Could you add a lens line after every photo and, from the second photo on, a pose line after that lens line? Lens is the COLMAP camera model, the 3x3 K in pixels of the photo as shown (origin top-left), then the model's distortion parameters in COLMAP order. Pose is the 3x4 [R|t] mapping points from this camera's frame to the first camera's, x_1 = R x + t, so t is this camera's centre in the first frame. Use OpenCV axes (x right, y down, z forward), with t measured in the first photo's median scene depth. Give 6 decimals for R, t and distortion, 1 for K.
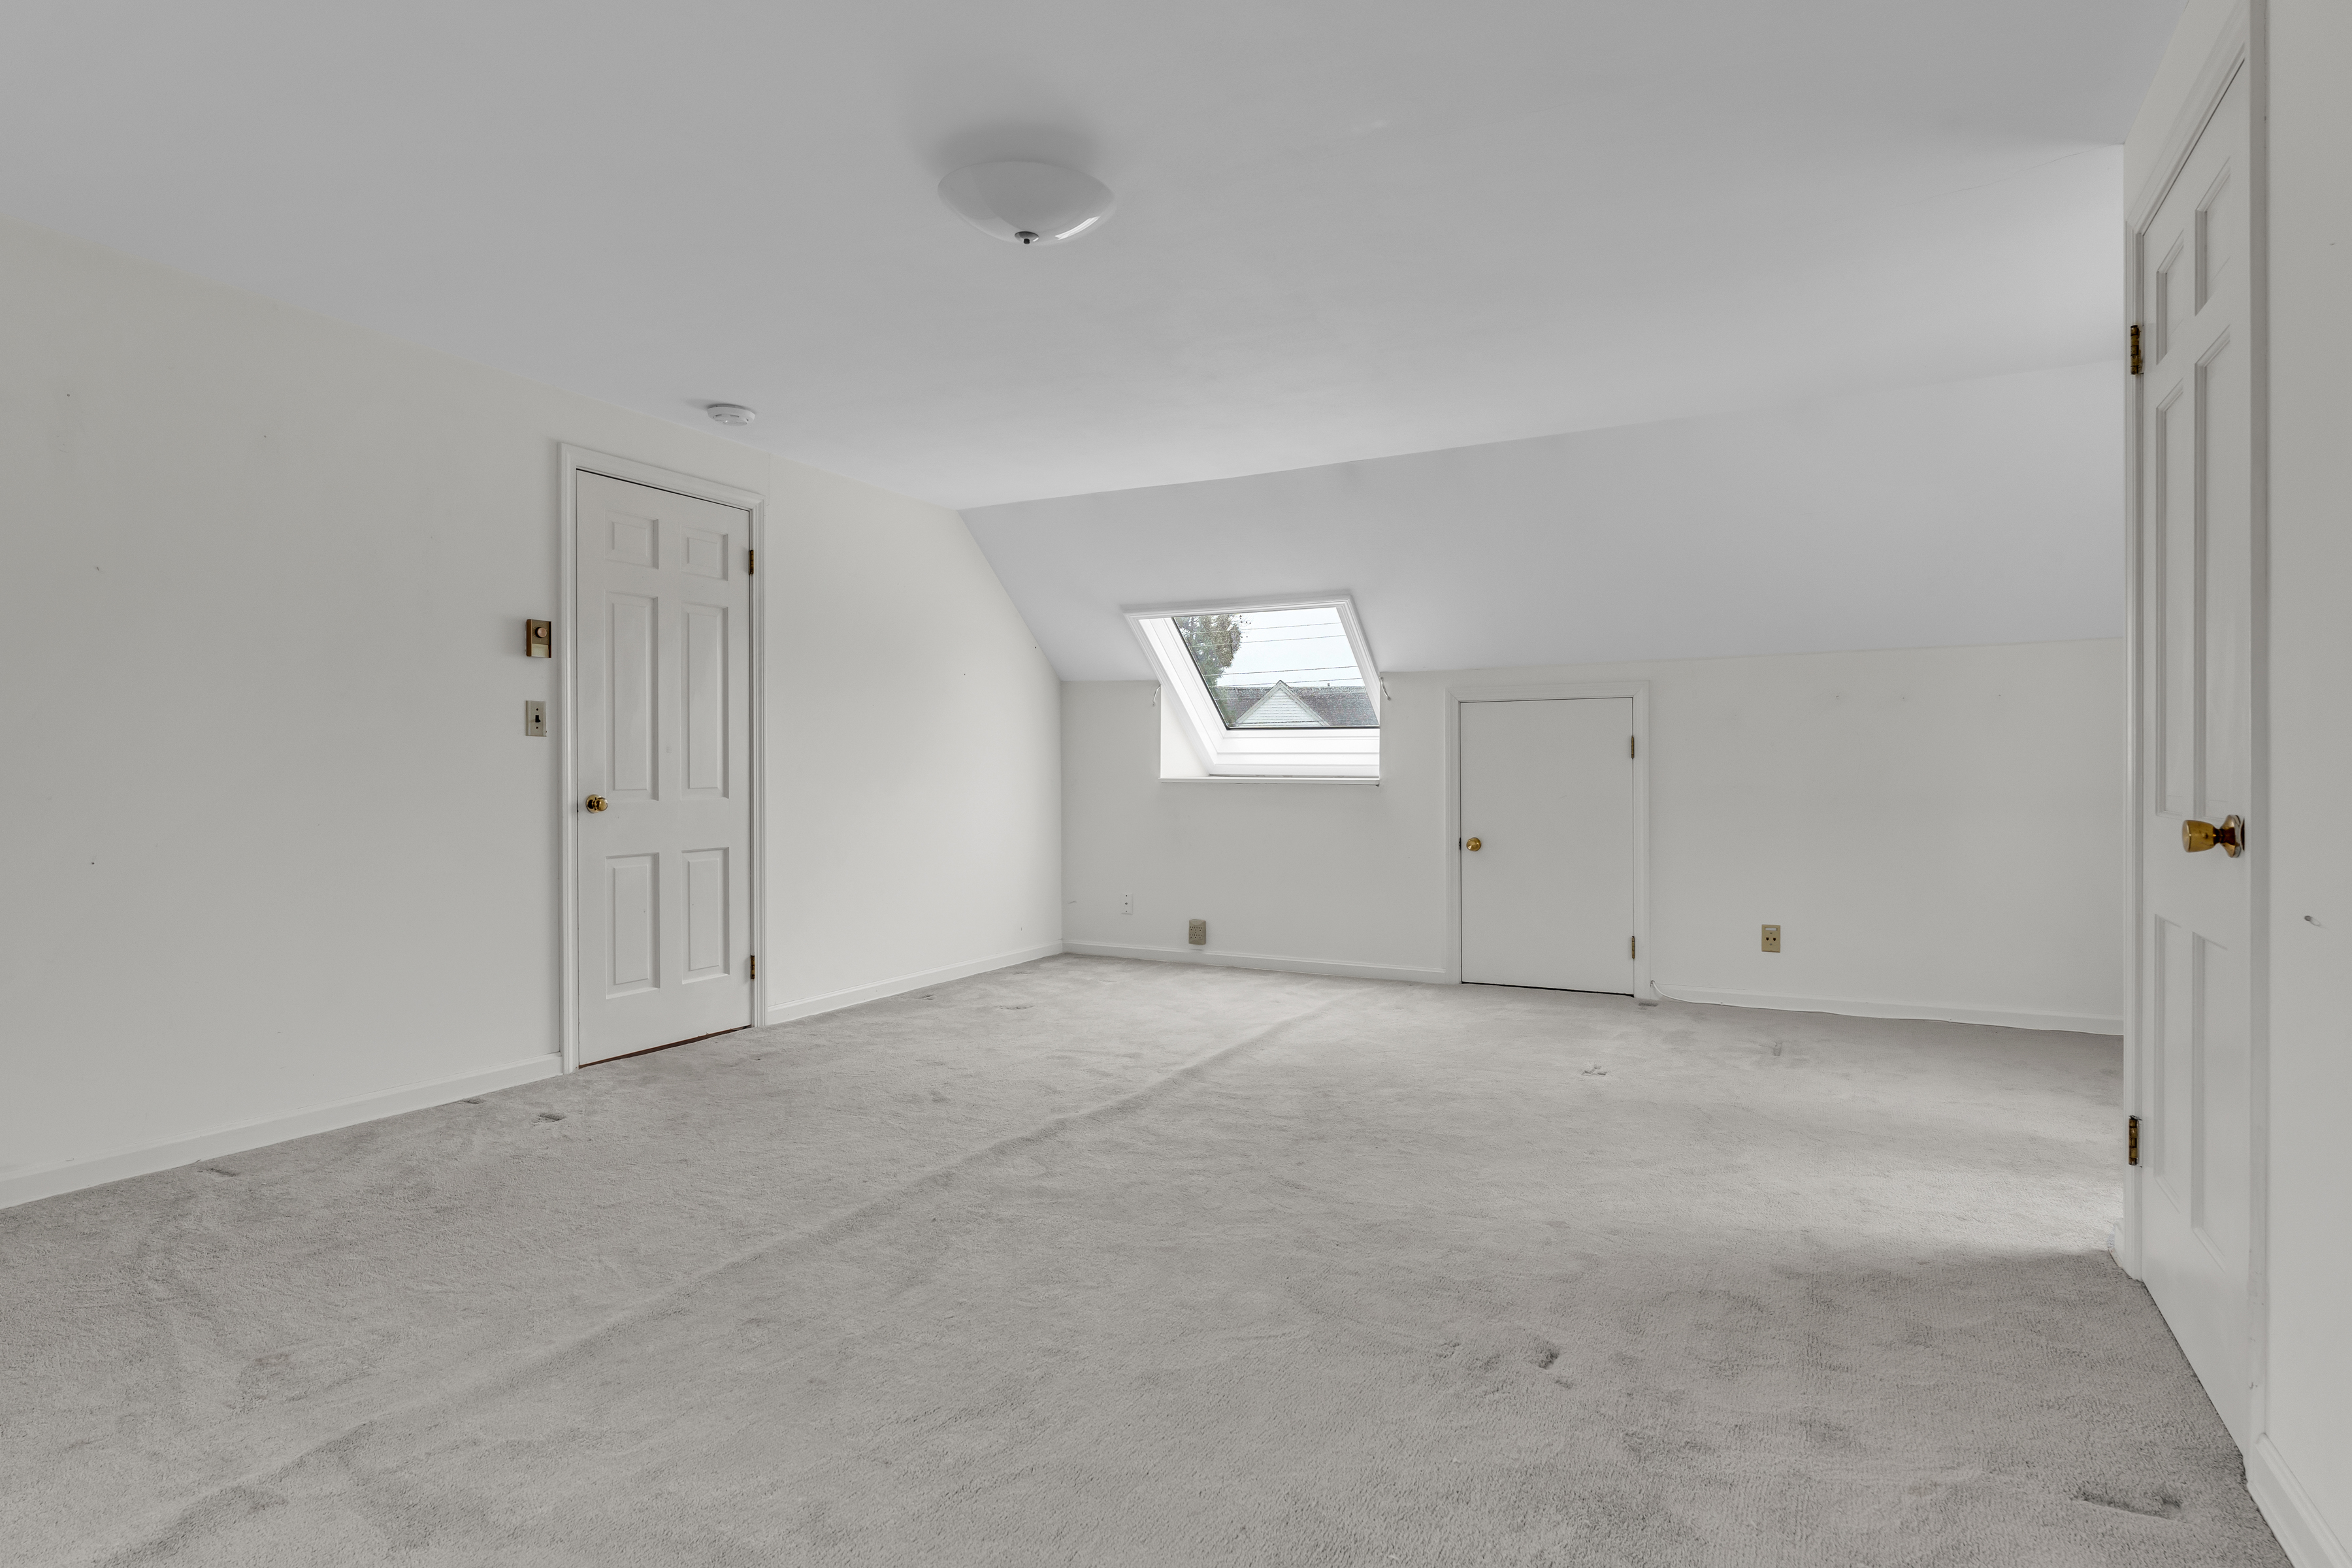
lens RADIAL K [[1239.7, 0, 1176.0], [0, 1239.7, 784.0], [0, 0, 1]] dist [0.005675, 0.000176]
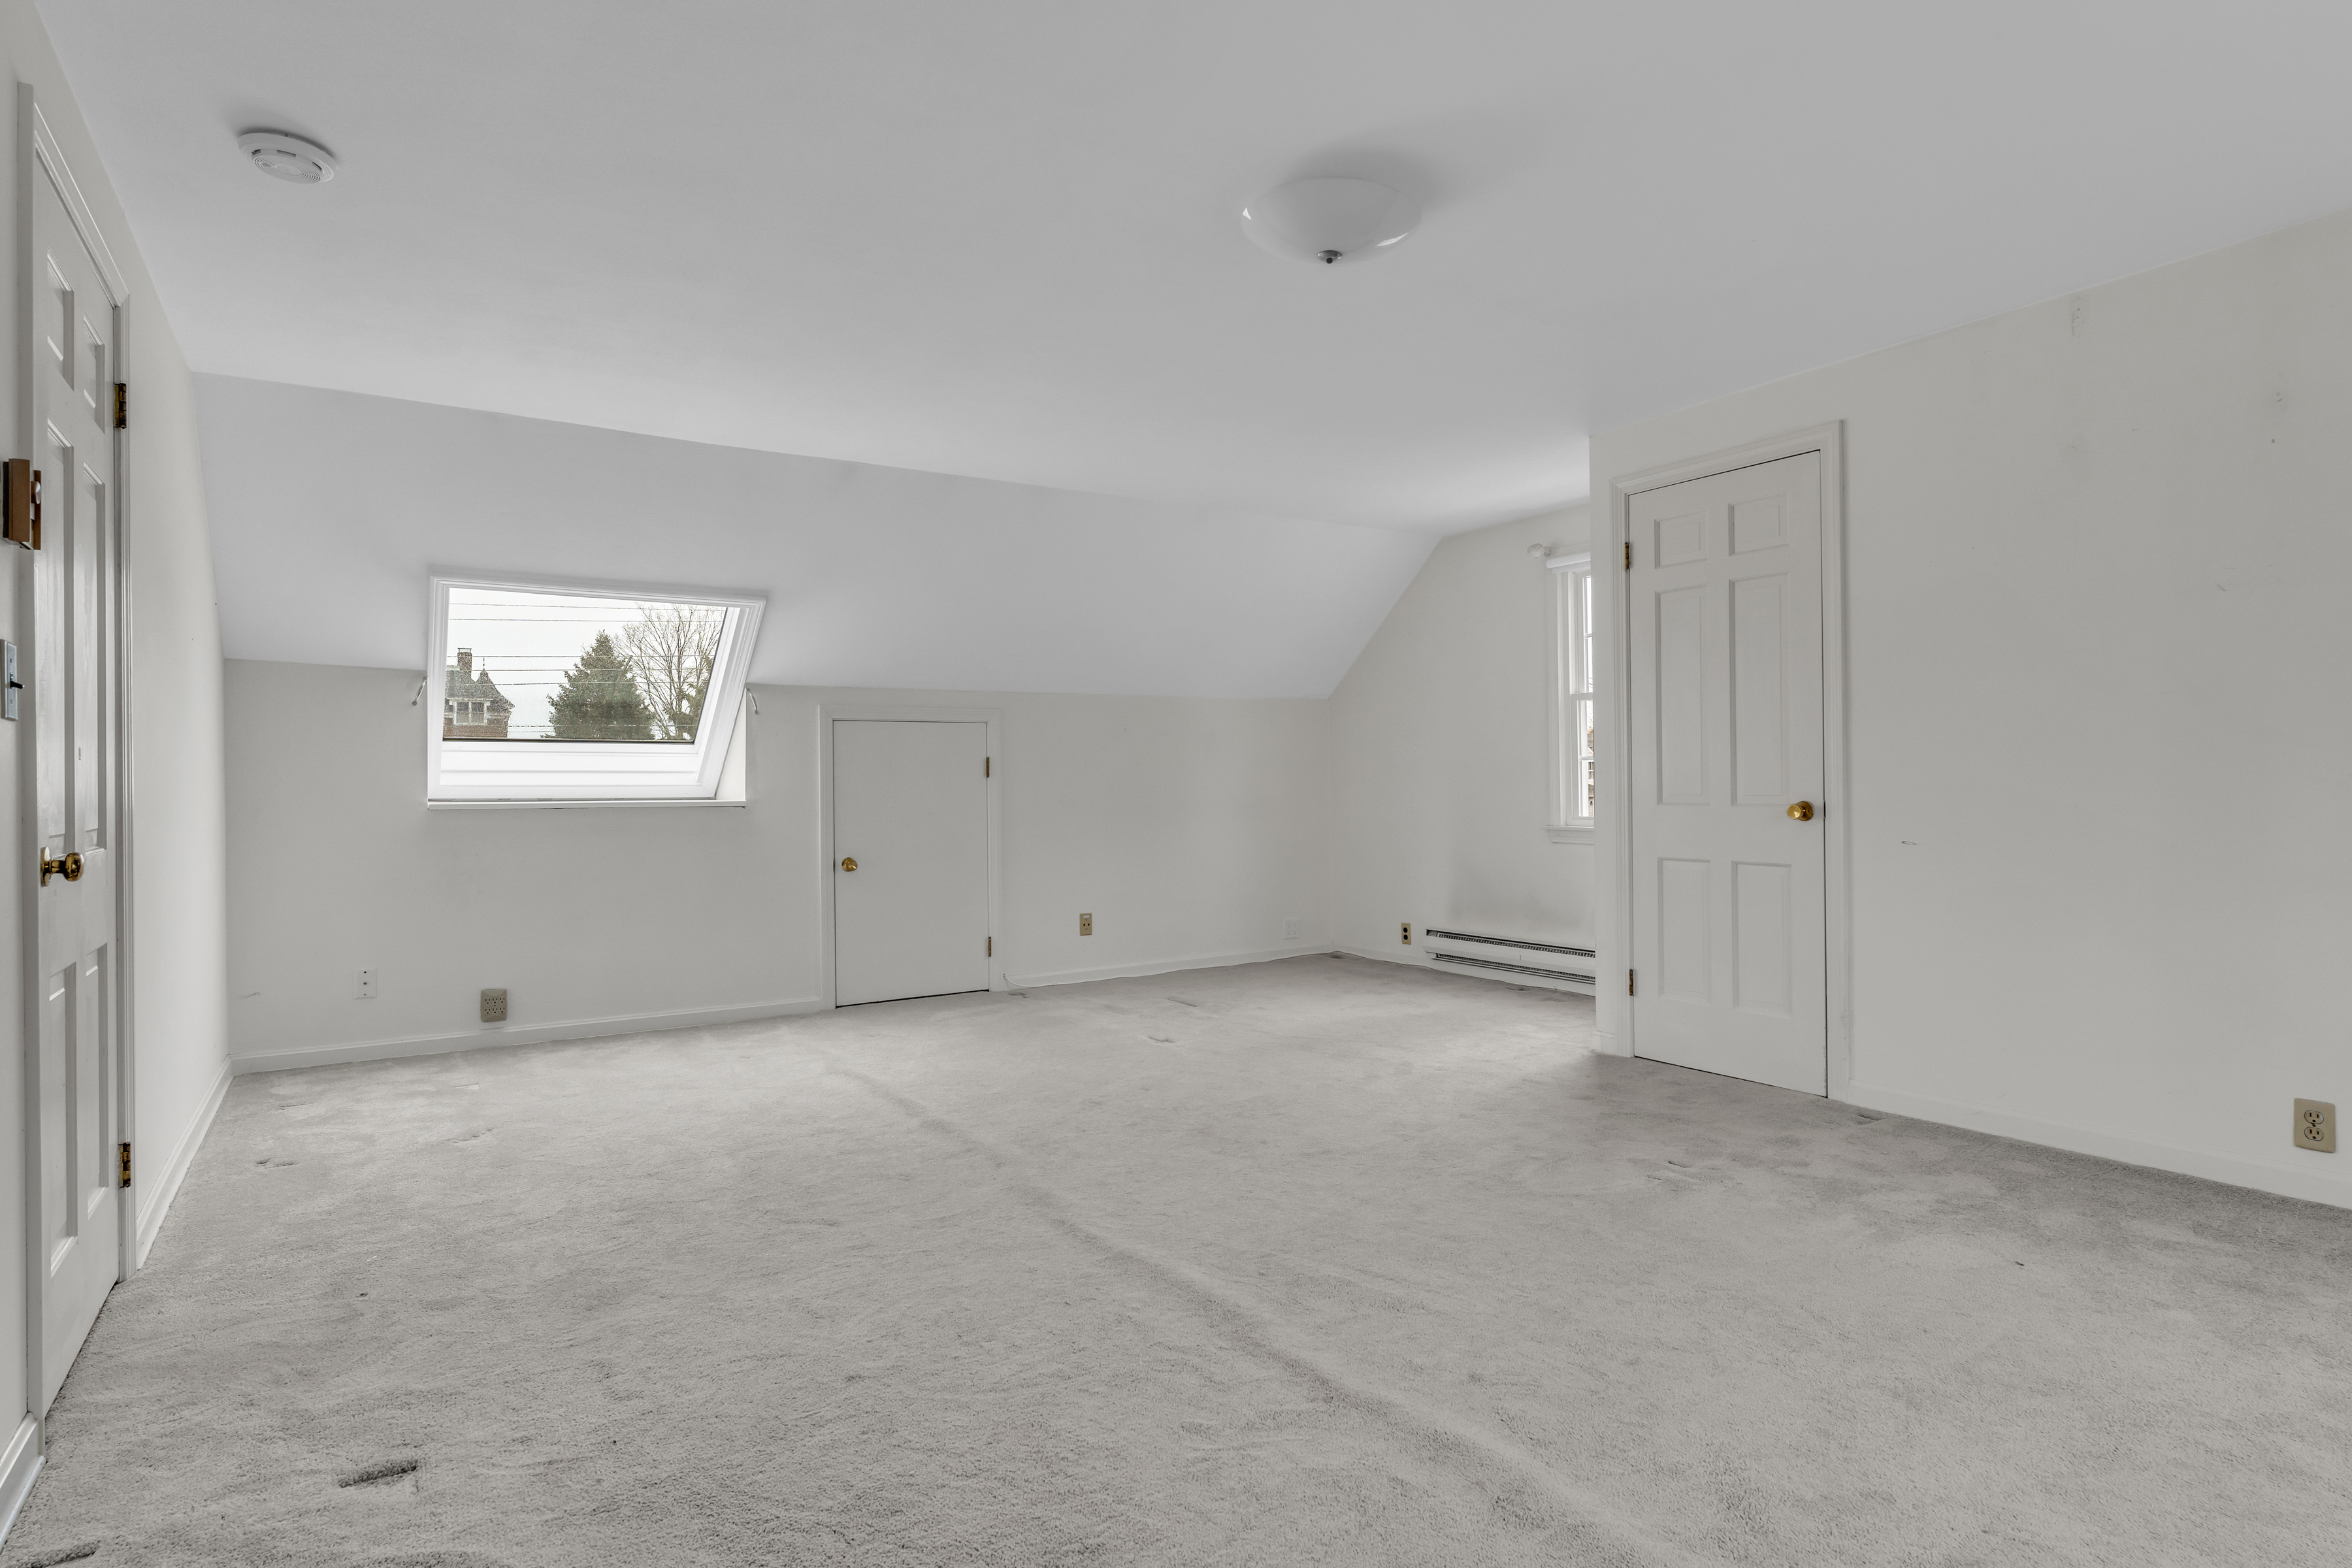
lens RADIAL K [[1239.7, 0, 1176.0], [0, 1239.7, 784.0], [0, 0, 1]] dist [0.005675, 0.000176]
pose [[0.485888, -0.001931, 0.874019, -0.520352], [0.019280, 0.999778, -0.008510, -0.002106], [-0.873809, 0.020986, 0.485817, 0.305125]]
